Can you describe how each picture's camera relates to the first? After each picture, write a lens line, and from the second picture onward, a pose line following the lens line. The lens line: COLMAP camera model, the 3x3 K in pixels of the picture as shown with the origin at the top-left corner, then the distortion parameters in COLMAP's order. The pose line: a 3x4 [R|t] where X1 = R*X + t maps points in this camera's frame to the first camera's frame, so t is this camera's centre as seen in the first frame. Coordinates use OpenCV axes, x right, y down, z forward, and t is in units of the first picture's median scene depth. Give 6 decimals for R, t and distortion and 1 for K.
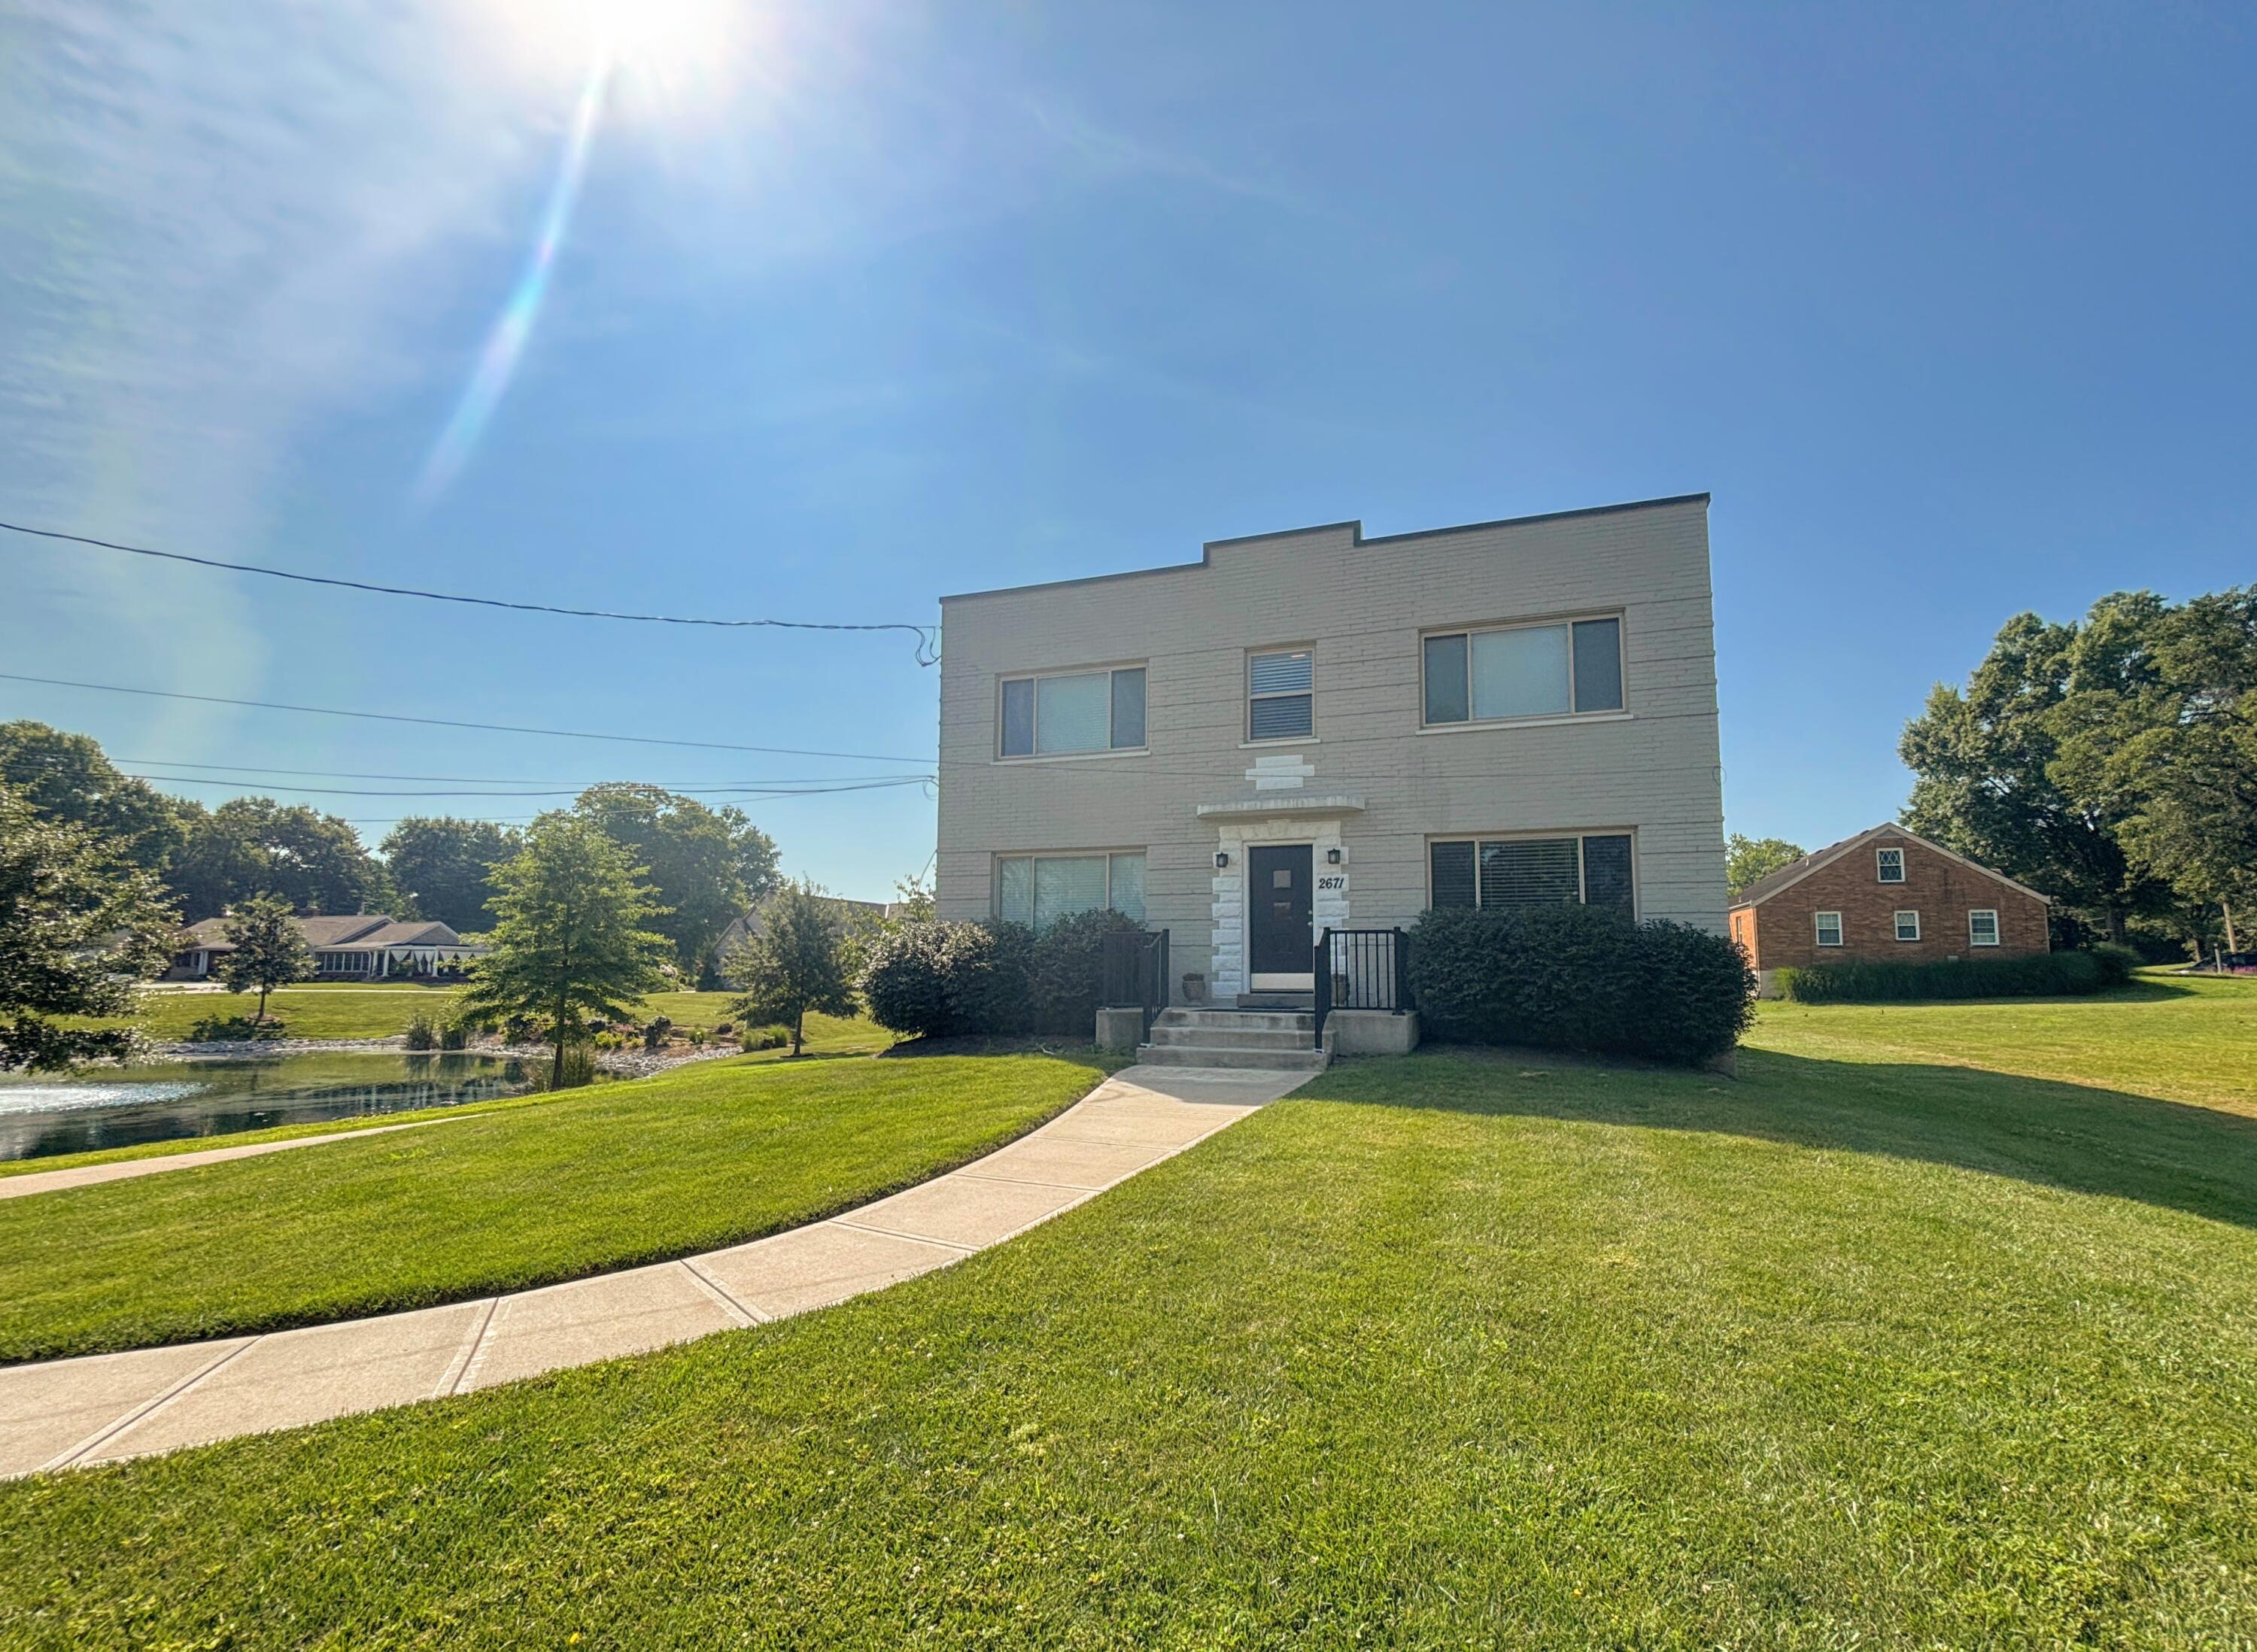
lens RADIAL K [[913.9, 0, 1245.6], [0, 913.9, 884.5], [0, 0, 1]] dist [-0.000586, 0.002182]
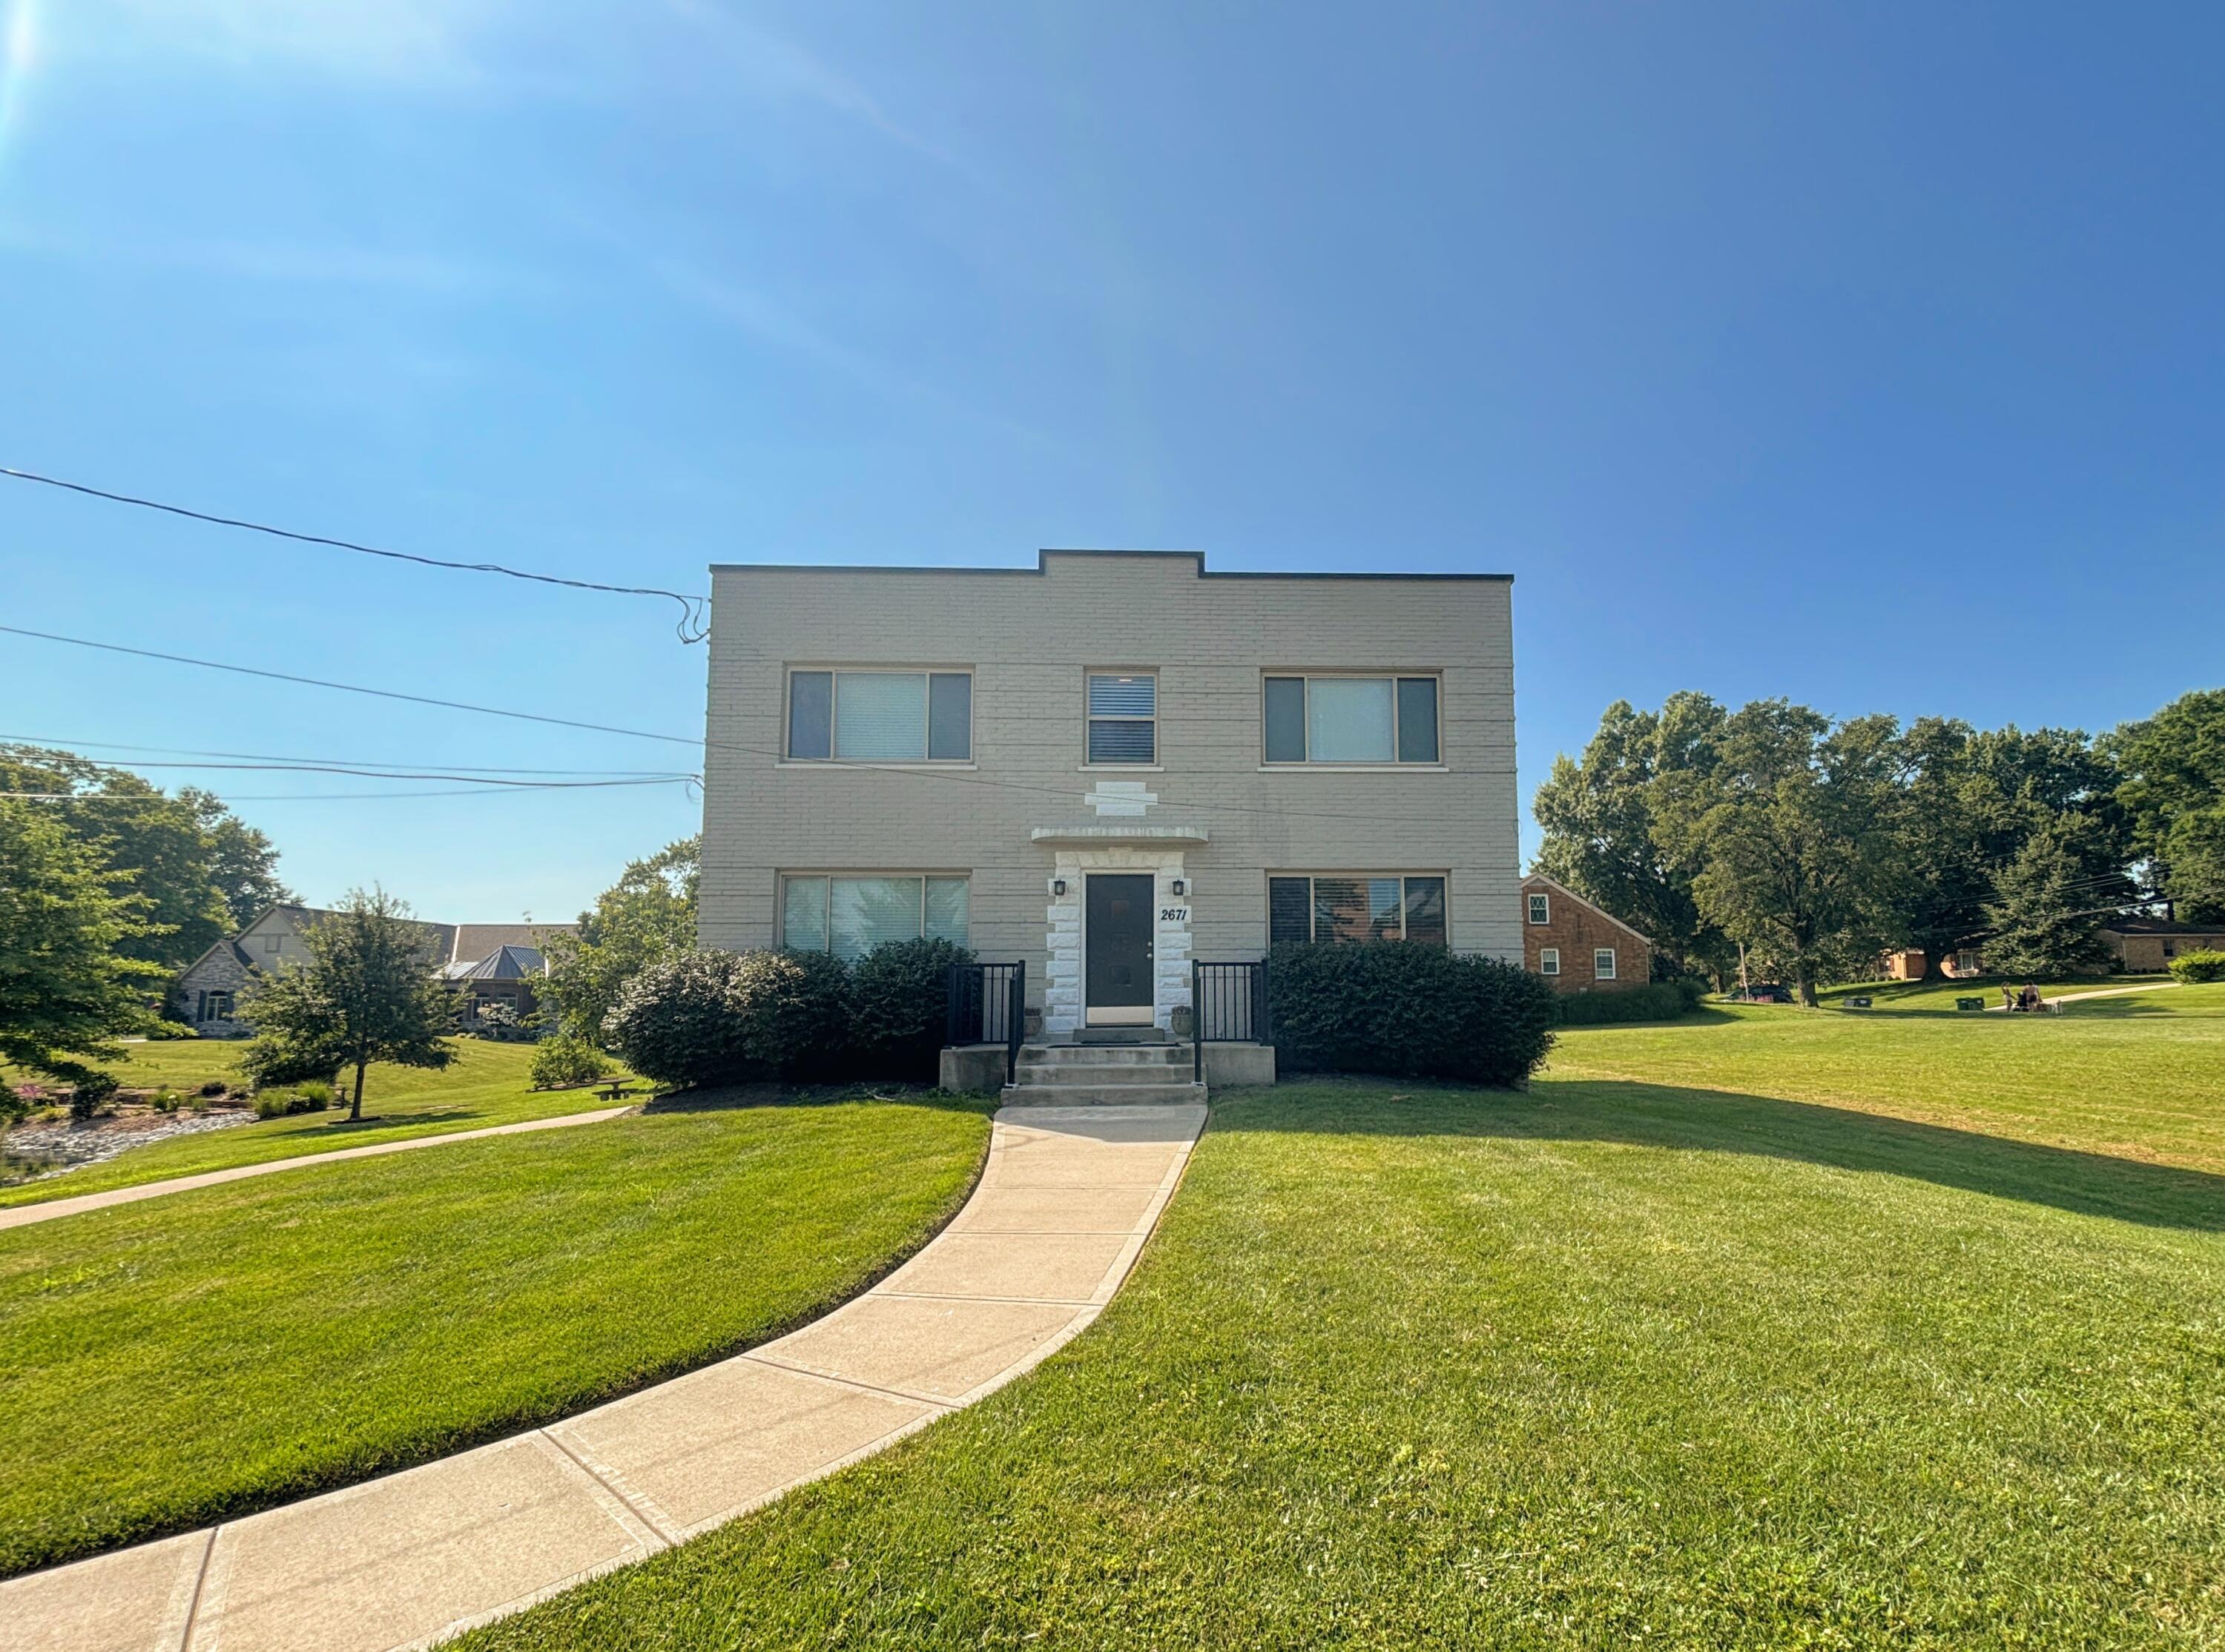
lens RADIAL K [[960.9, 0, 1175.4], [0, 960.9, 912.7], [0, 0, 1]] dist [0.006869, -0.001910]
pose [[0.942610, 0.023982, 0.333034, -0.243867], [-0.023545, 0.999708, -0.005349, 0.001777], [-0.333065, -0.002799, 0.942900, 0.020282]]
